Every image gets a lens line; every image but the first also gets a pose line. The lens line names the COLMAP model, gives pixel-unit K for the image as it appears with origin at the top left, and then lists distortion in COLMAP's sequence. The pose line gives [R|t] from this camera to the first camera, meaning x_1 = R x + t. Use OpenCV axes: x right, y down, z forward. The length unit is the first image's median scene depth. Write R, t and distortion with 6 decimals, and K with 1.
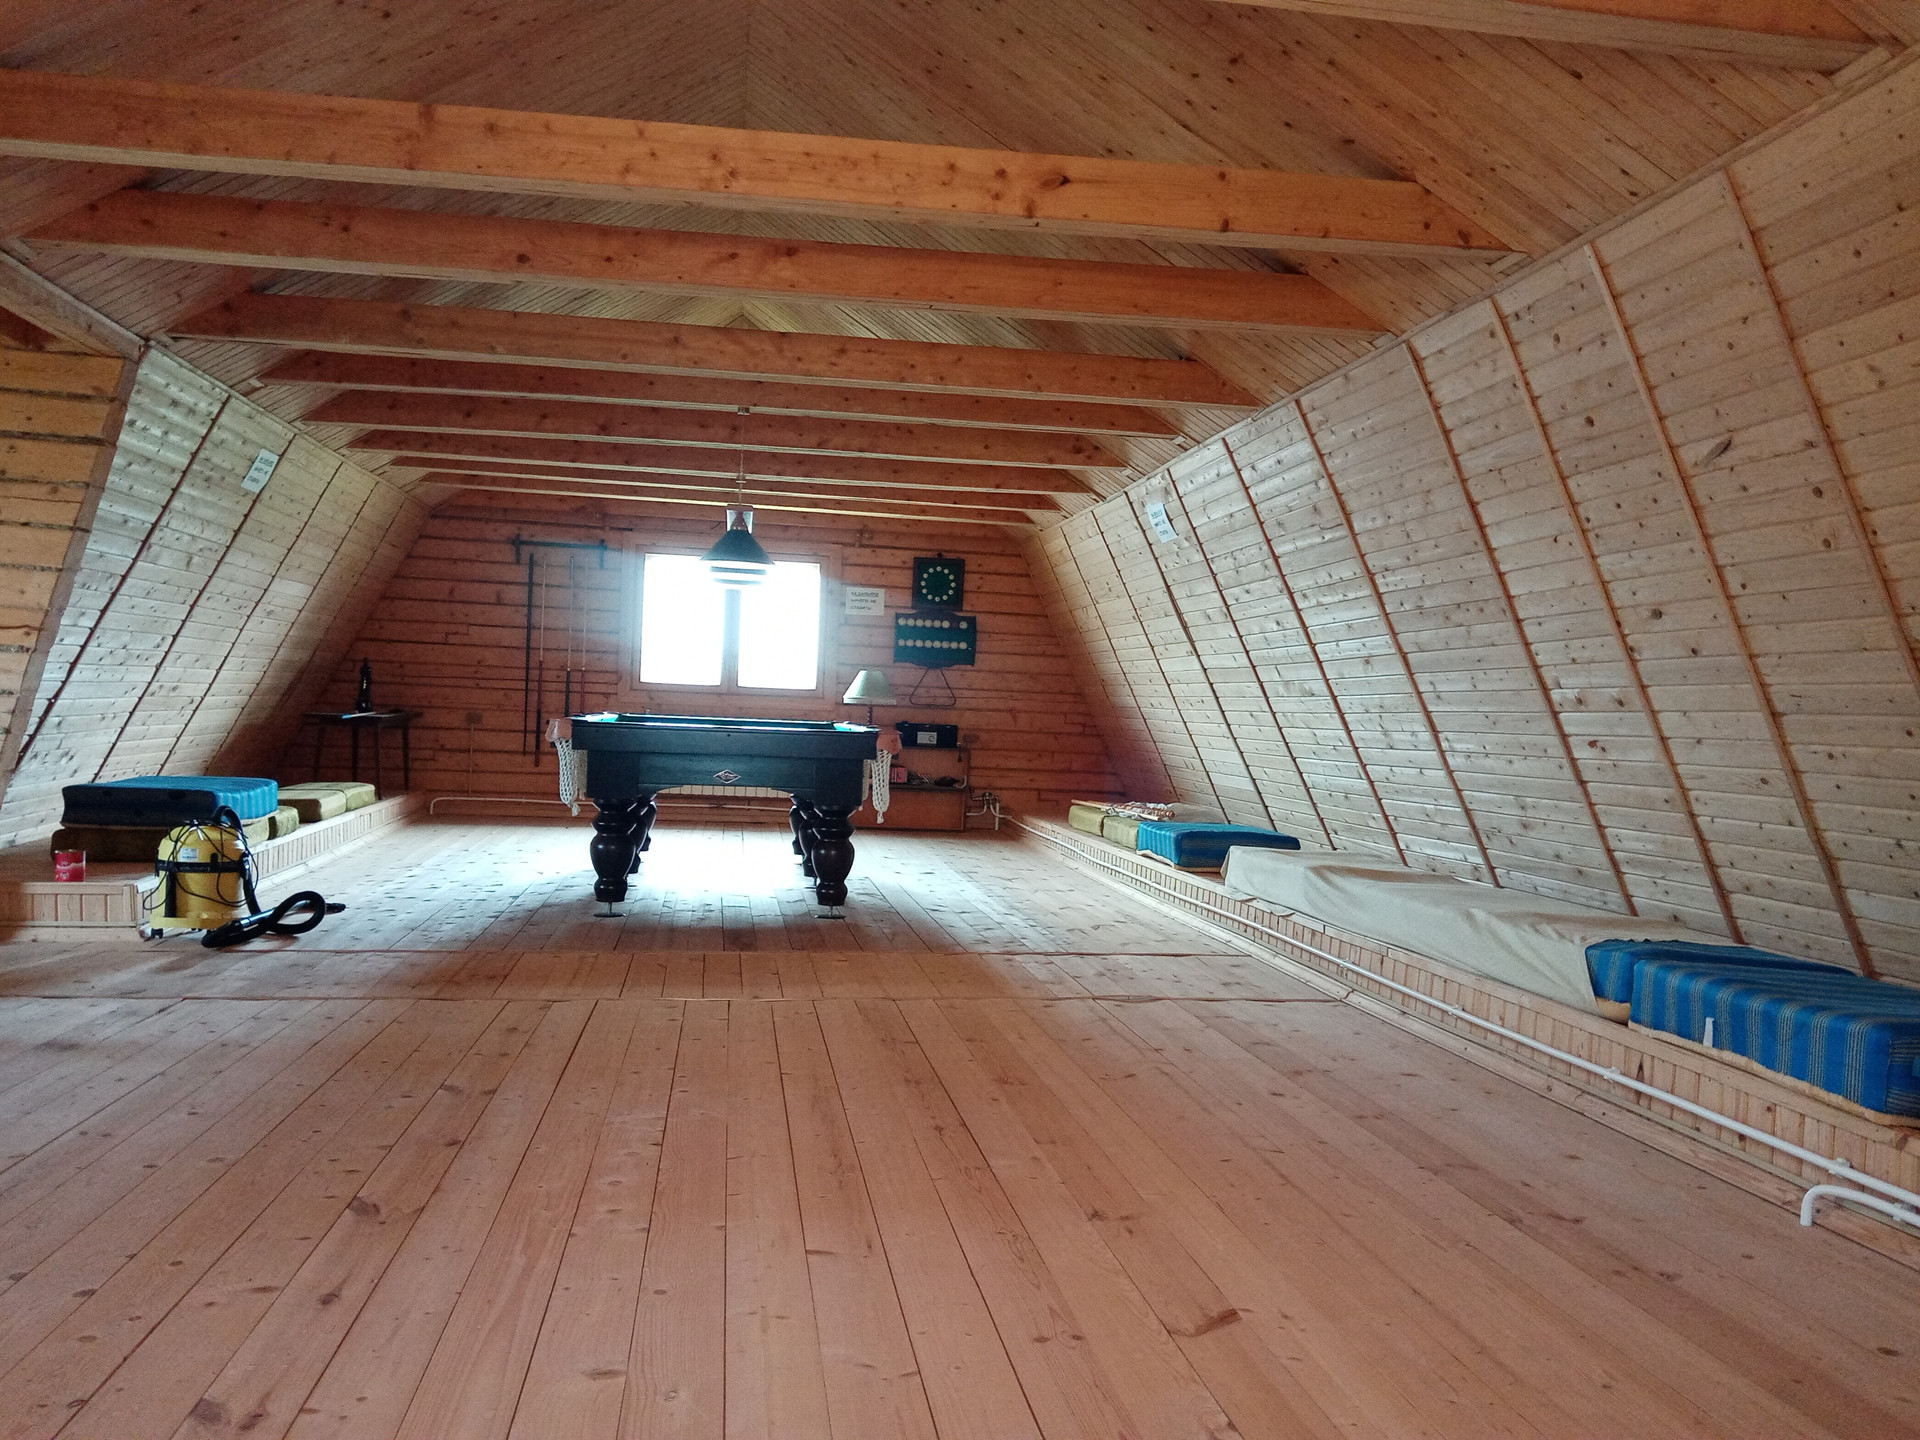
lens RADIAL K [[1515.1, 0, 959.4], [0, 1515.1, 721.2], [0, 0, 1]] dist [0.049353, -0.083784]
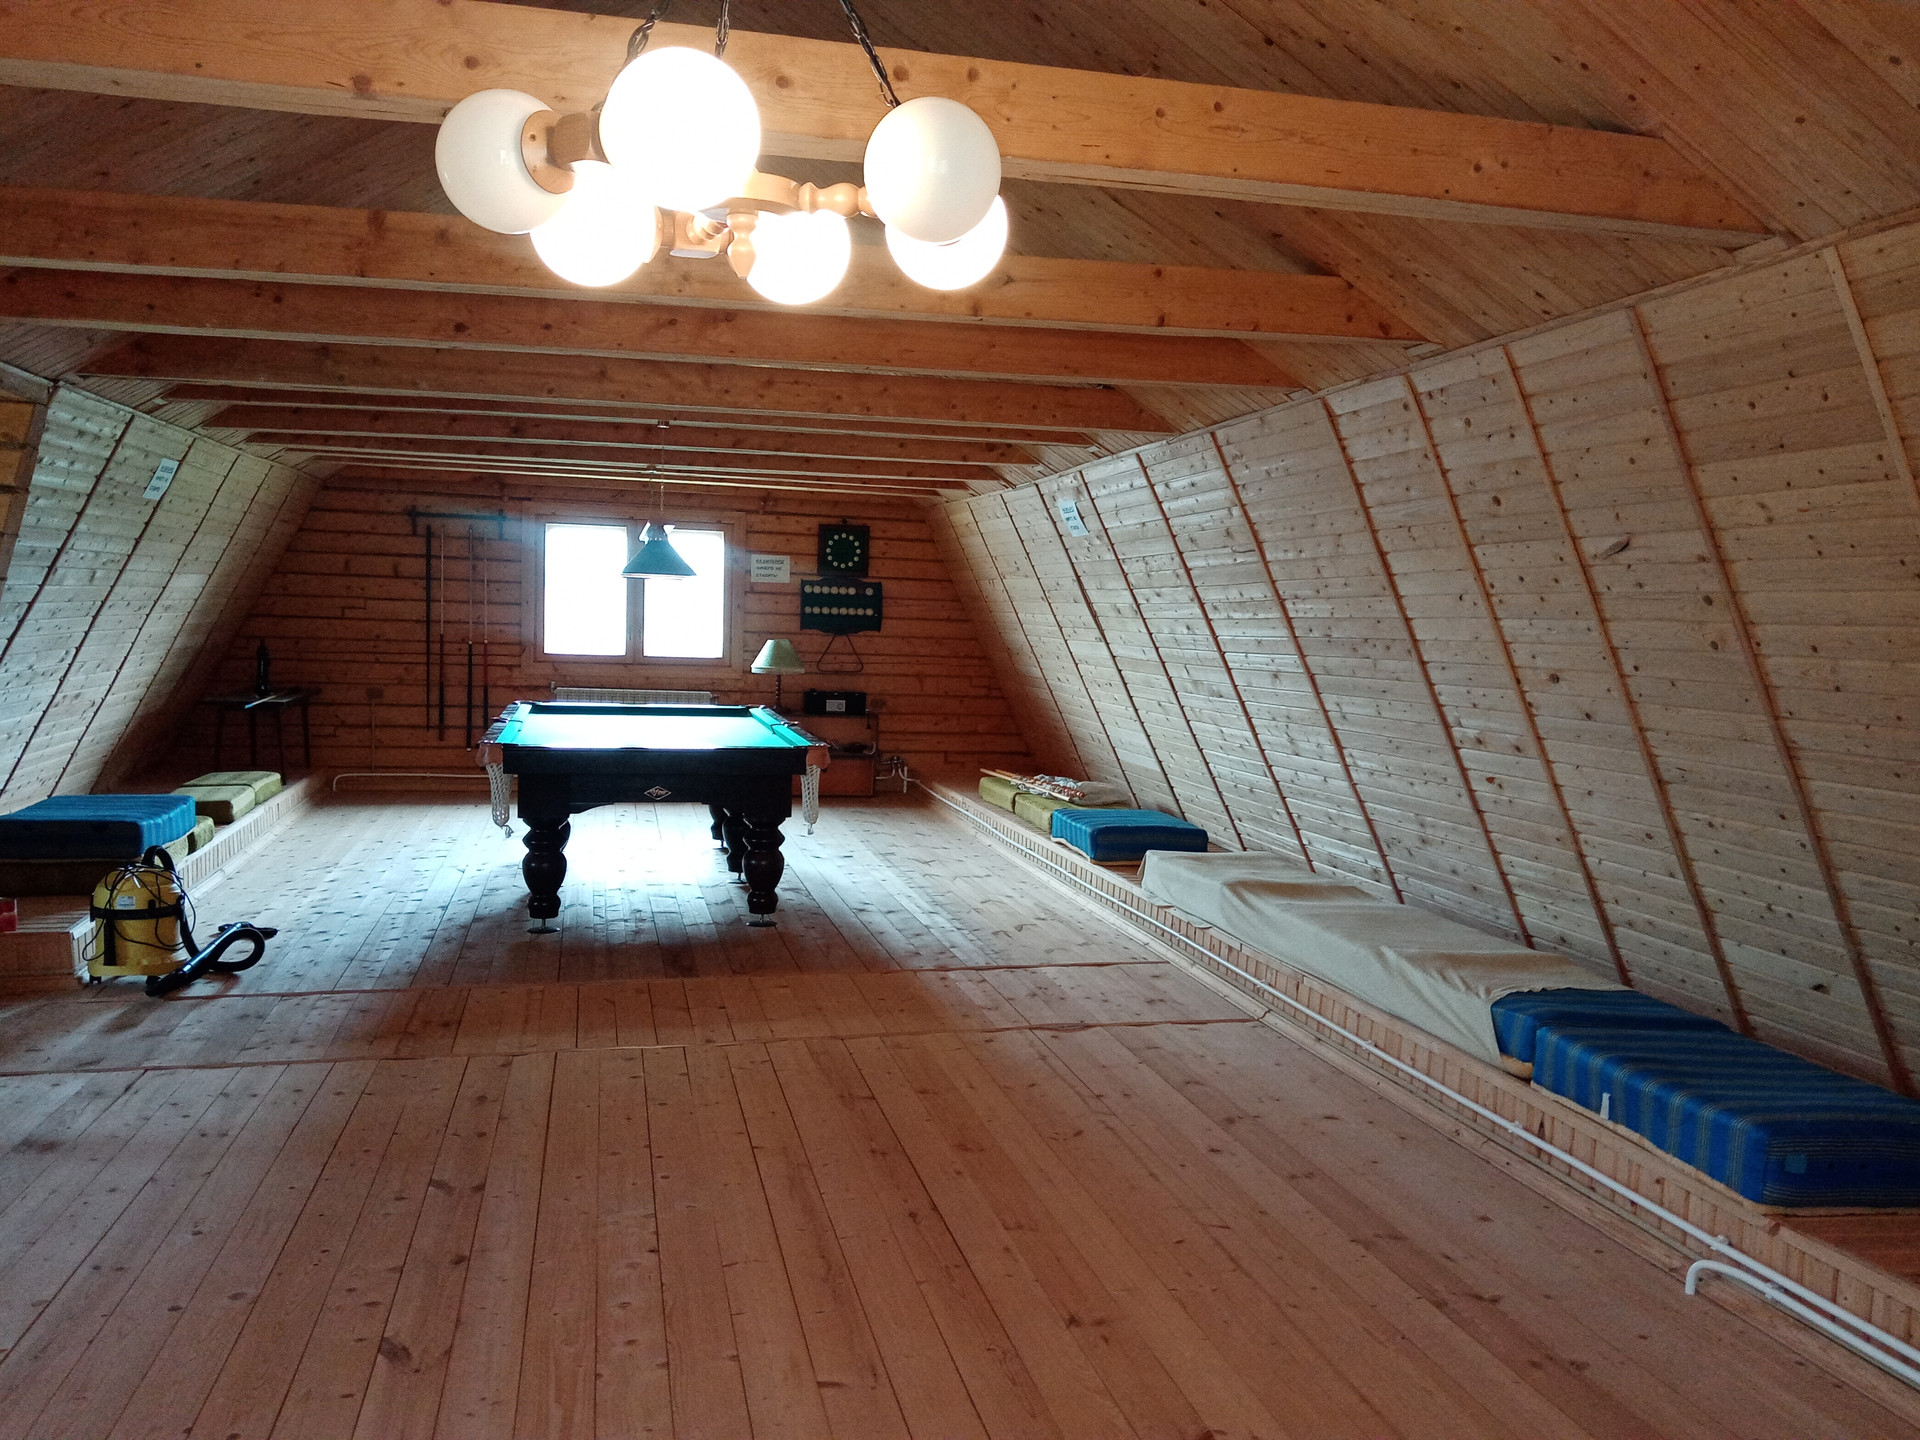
lens RADIAL K [[1515.1, 0, 958.1], [0, 1515.1, 723.2], [0, 0, 1]] dist [0.049353, -0.083784]
pose [[0.996901, -0.016210, 0.076979, -0.038465], [0.010902, 0.997566, 0.068875, -0.099771], [-0.077908, -0.067823, 0.994651, -0.032483]]
